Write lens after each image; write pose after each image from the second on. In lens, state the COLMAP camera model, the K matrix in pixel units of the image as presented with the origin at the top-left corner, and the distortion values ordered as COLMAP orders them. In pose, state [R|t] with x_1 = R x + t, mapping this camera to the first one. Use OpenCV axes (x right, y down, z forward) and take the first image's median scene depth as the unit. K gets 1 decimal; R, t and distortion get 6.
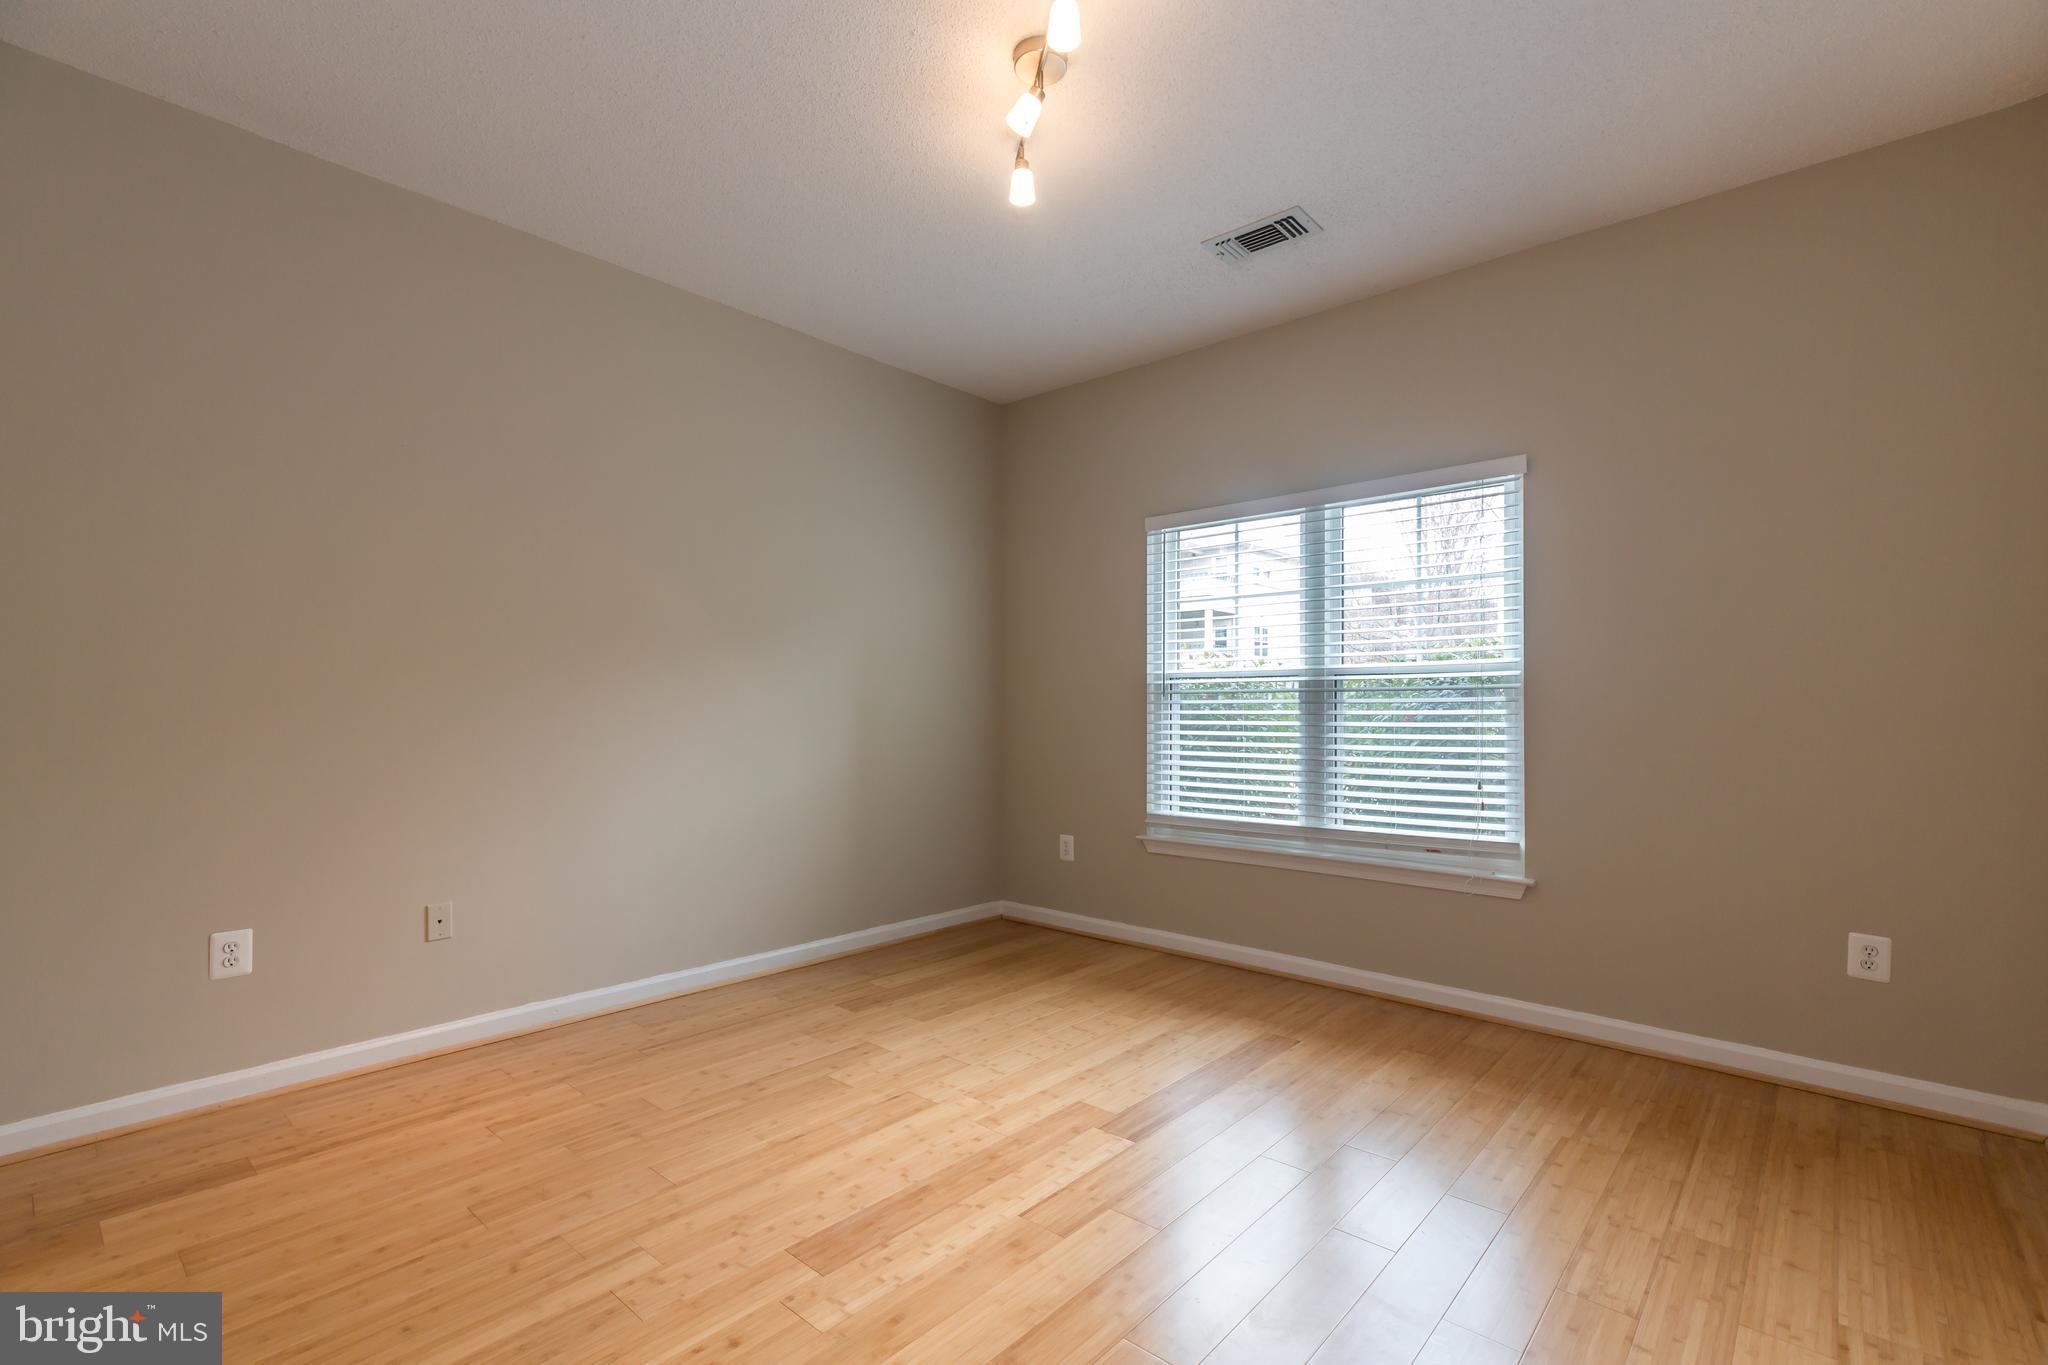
lens RADIAL K [[925.8, 0, 1022.4], [0, 925.8, 678.6], [0, 0, 1]] dist [0.004422, 0.000552]
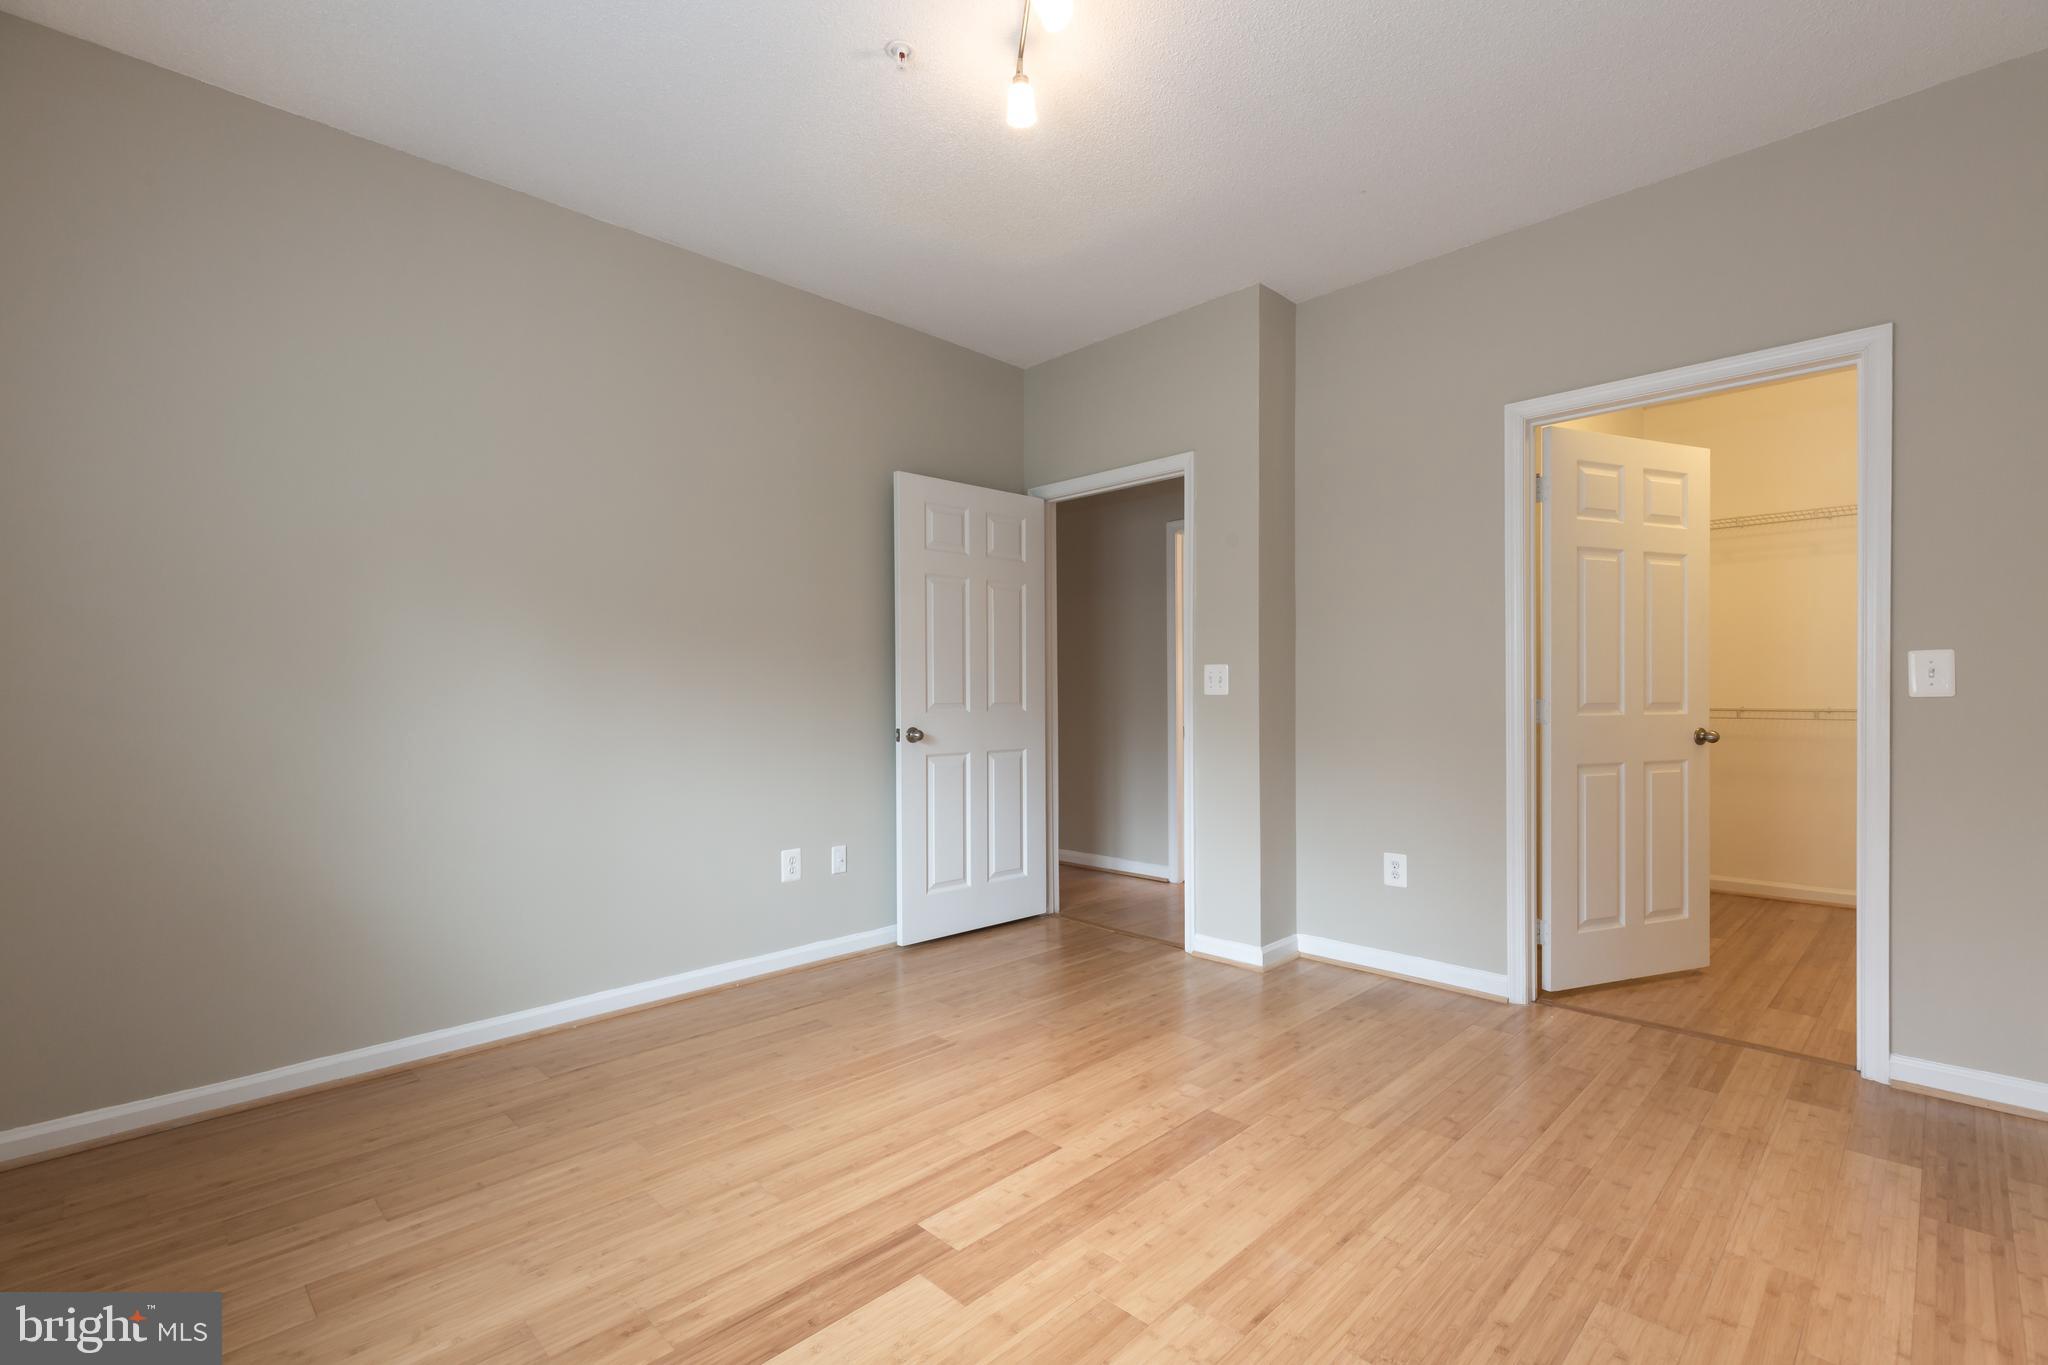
lens RADIAL K [[925.8, 0, 1022.4], [0, 925.8, 678.6], [0, 0, 1]] dist [0.004422, 0.000552]
pose [[-0.998210, 0.003037, 0.059729, -0.021745], [0.000108, 0.998799, -0.048988, 0.063502], [-0.059806, -0.048894, -0.997012, 1.896529]]
